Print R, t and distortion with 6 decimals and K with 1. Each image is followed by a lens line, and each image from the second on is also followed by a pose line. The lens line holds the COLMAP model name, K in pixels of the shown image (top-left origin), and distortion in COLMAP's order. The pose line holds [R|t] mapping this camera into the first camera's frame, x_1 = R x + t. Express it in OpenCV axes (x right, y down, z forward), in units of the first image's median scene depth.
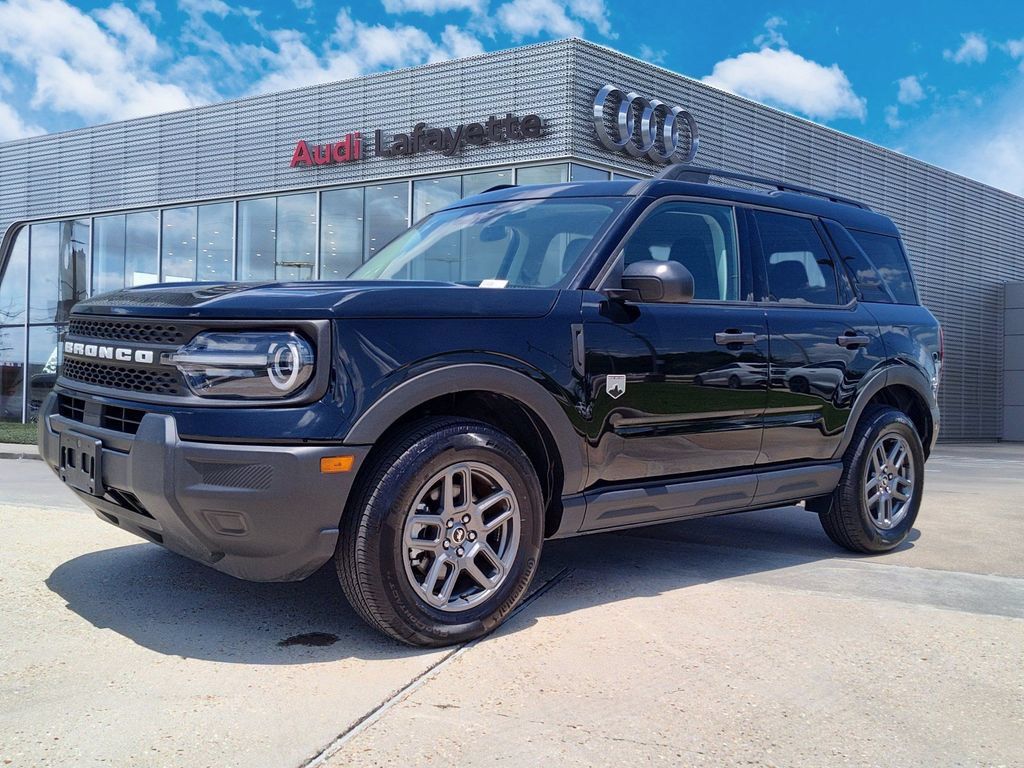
lens RADIAL K [[1019.4, 0, 508.7], [0, 1019.4, 377.7], [0, 0, 1]] dist [0.033144, -0.013437]
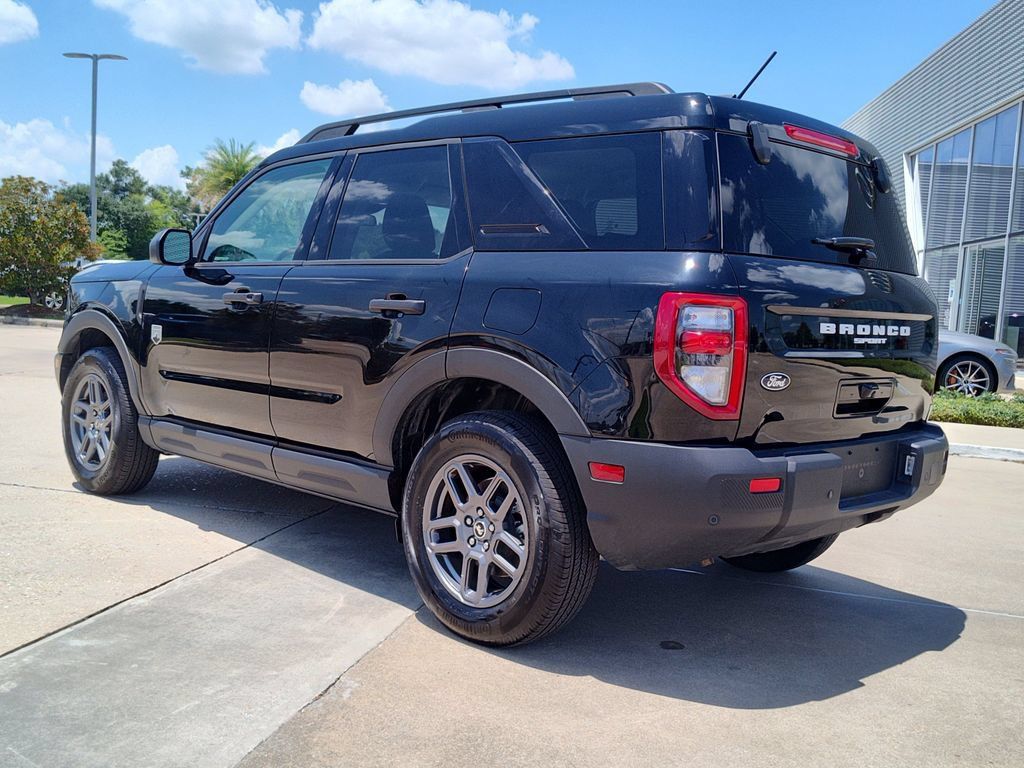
lens RADIAL K [[1032.0, 0, 502.1], [0, 1032.0, 381.8], [0, 0, 1]] dist [0.027315, -0.006253]
pose [[0.068998, 0.047870, -0.996468, 1.504049], [-0.094392, 0.994680, 0.041248, -0.028242], [0.993141, 0.091212, 0.073149, 1.441163]]
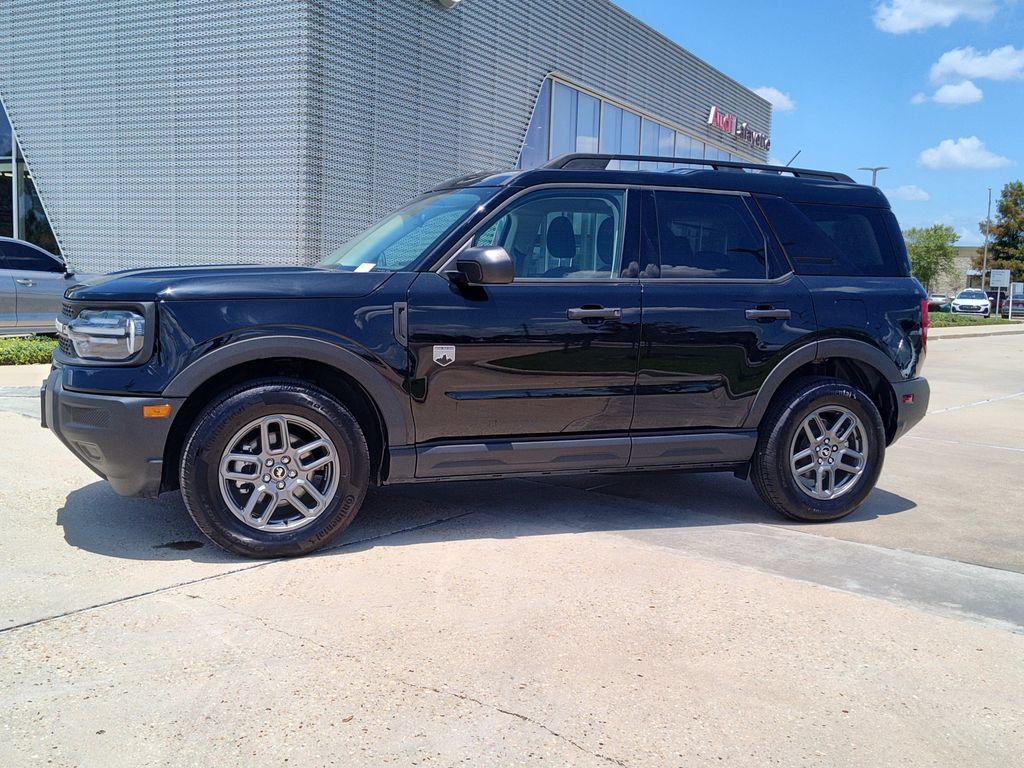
lens RADIAL K [[1023.2, 0, 503.6], [0, 1023.2, 368.6], [0, 0, 1]] dist [0.025064, 0.030461]
pose [[0.941049, 0.028562, -0.337061, 0.611299], [-0.015452, 0.999018, 0.041513, -0.028591], [0.337916, -0.033857, 0.940567, -0.083753]]
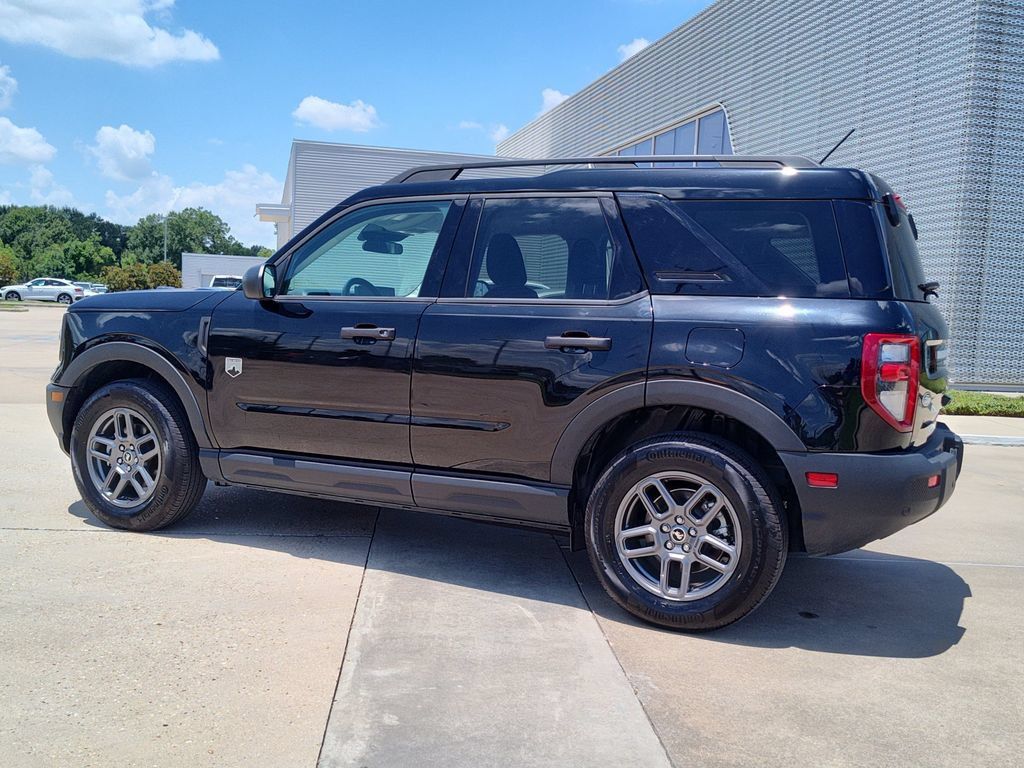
lens RADIAL K [[1019.4, 0, 508.7], [0, 1019.4, 377.7], [0, 0, 1]] dist [0.033144, -0.013437]
pose [[0.387230, 0.047286, -0.920770, 1.492937], [-0.067390, 0.997464, 0.022883, -0.032665], [0.919517, 0.053190, 0.389435, 0.893591]]
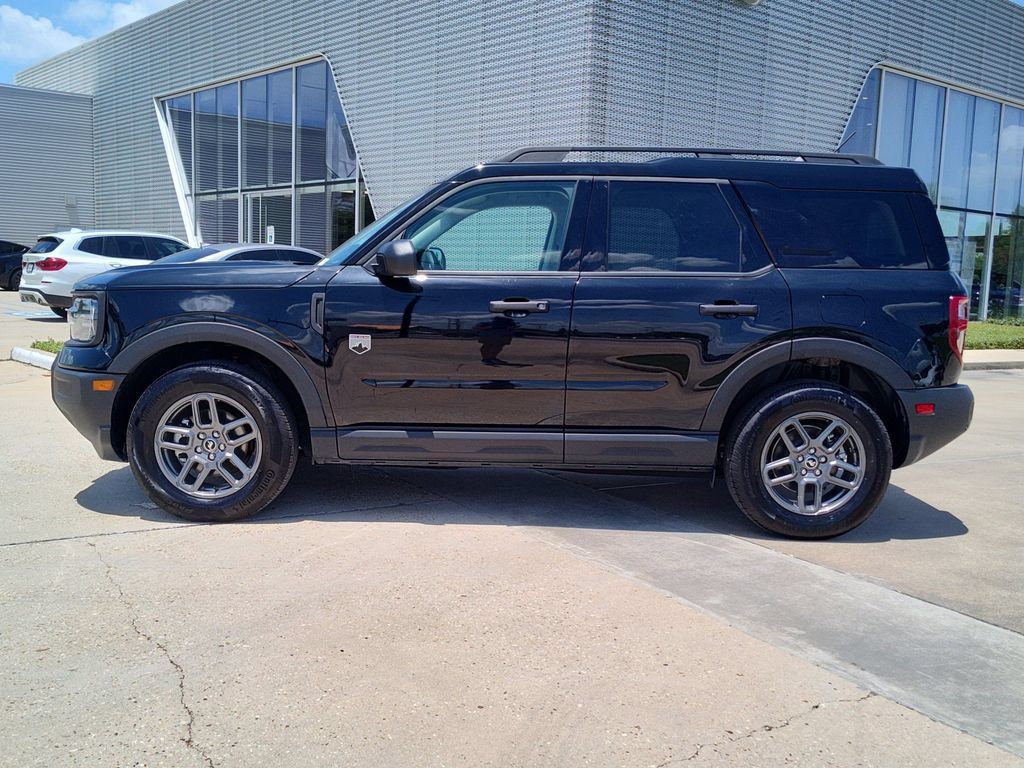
lens RADIAL K [[1019.4, 0, 508.7], [0, 1019.4, 377.7], [0, 0, 1]] dist [0.033144, -0.013437]
pose [[0.761180, 0.057151, -0.646018, 1.124226], [-0.031399, 0.998189, 0.051310, -0.021615], [0.647780, -0.018772, 0.761596, 0.194643]]
